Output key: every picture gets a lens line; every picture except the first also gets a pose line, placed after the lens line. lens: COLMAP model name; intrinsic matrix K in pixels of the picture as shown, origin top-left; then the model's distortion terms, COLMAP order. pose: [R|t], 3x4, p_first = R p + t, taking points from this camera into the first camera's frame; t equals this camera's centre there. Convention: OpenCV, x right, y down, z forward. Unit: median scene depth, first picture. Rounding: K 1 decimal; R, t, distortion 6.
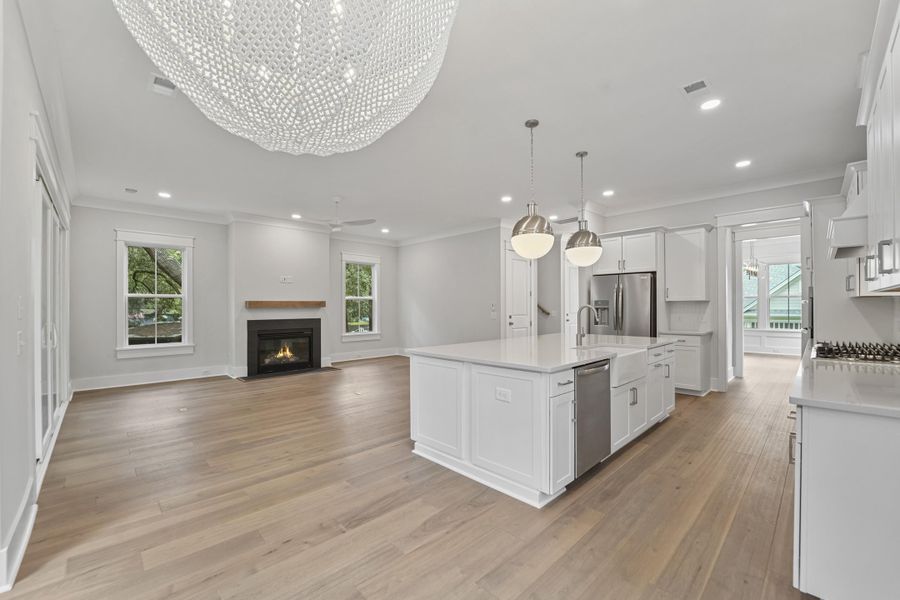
lens RADIAL K [[368.3, 0, 443.9], [0, 368.3, 304.4], [0, 0, 1]] dist [-0.024552, 0.001006]
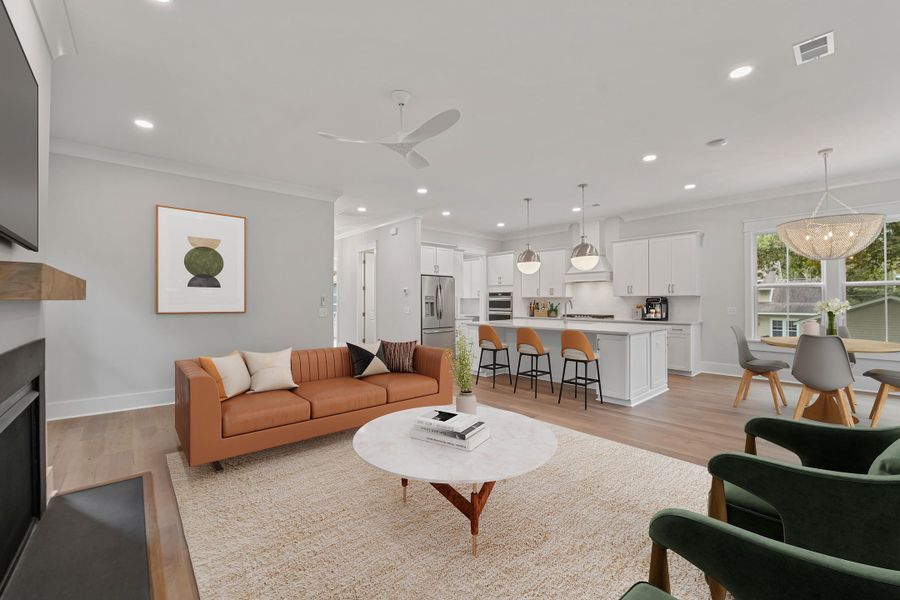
lens RADIAL K [[368.3, 0, 447.8], [0, 368.3, 300.1], [0, 0, 1]] dist [-0.024552, 0.001006]
pose [[0.053175, 0.007524, 0.998557, -0.890278], [-0.001800, 0.999971, -0.007439, 0.014267], [-0.998584, -0.001402, 0.053187, 0.975926]]
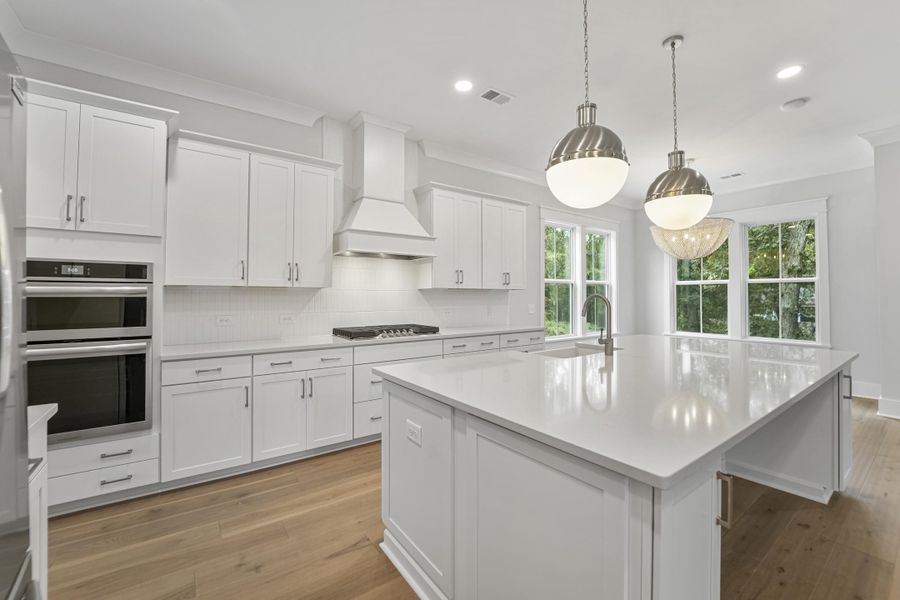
lens RADIAL K [[368.3, 0, 447.8], [0, 368.3, 290.8], [0, 0, 1]] dist [-0.024552, 0.001006]
pose [[-0.988180, 0.006461, 0.153164, 0.375995], [0.004022, 0.999860, -0.016230, 0.005304], [-0.153247, -0.015422, -0.988068, 1.141882]]
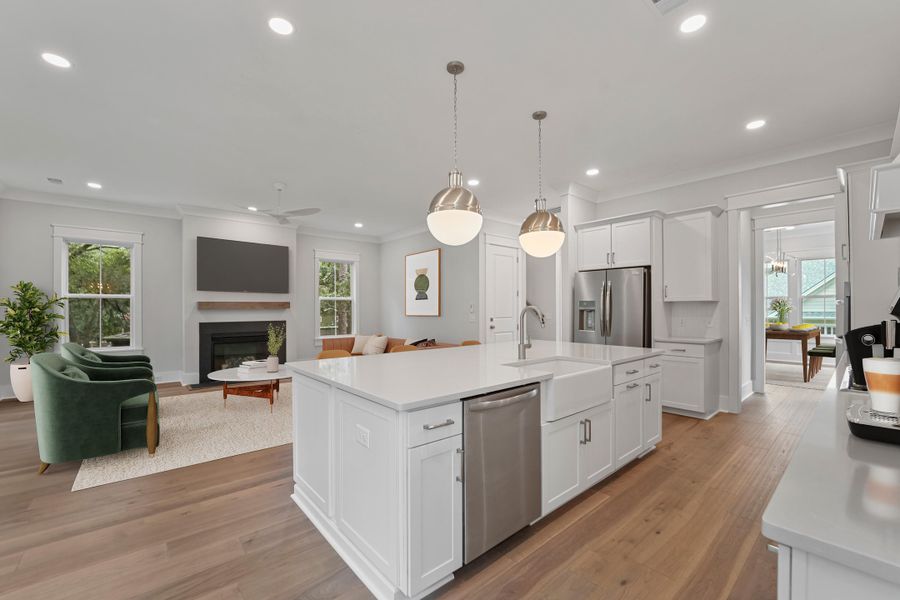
lens RADIAL K [[368.3, 0, 446.2], [0, 368.3, 306.6], [0, 0, 1]] dist [-0.024552, 0.001006]
pose [[0.998416, 0.000402, -0.056254, 0.172152], [-0.000308, 0.999999, 0.001686, 0.001265], [0.056255, -0.001667, 0.998415, 0.156664]]
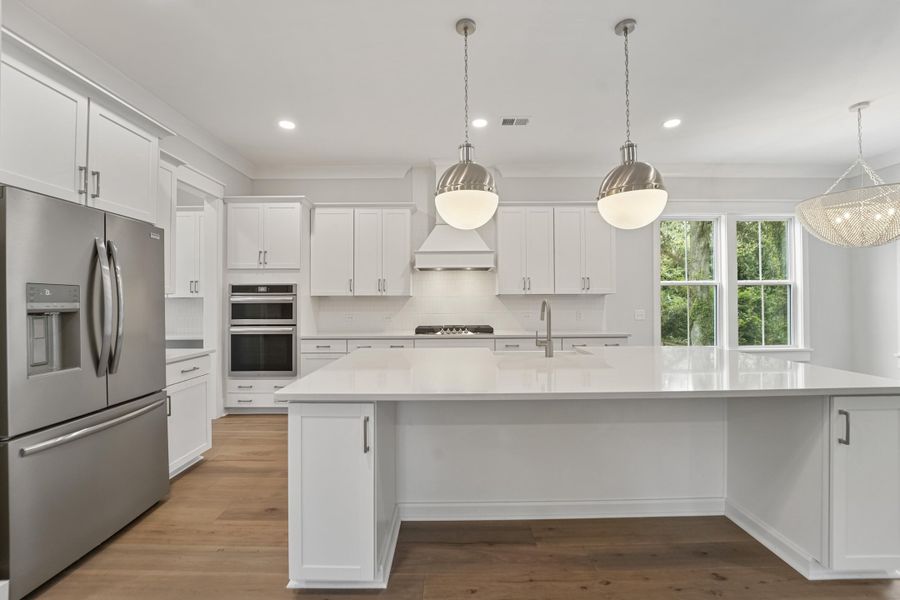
lens RADIAL K [[368.3, 0, 449.7], [0, 368.3, 298.0], [0, 0, 1]] dist [-0.024552, 0.001006]
pose [[-0.714528, 0.016298, 0.699417, 0.015756], [0.007152, 0.999847, -0.015992, 0.008840], [-0.699570, -0.006425, -0.714535, 1.098183]]
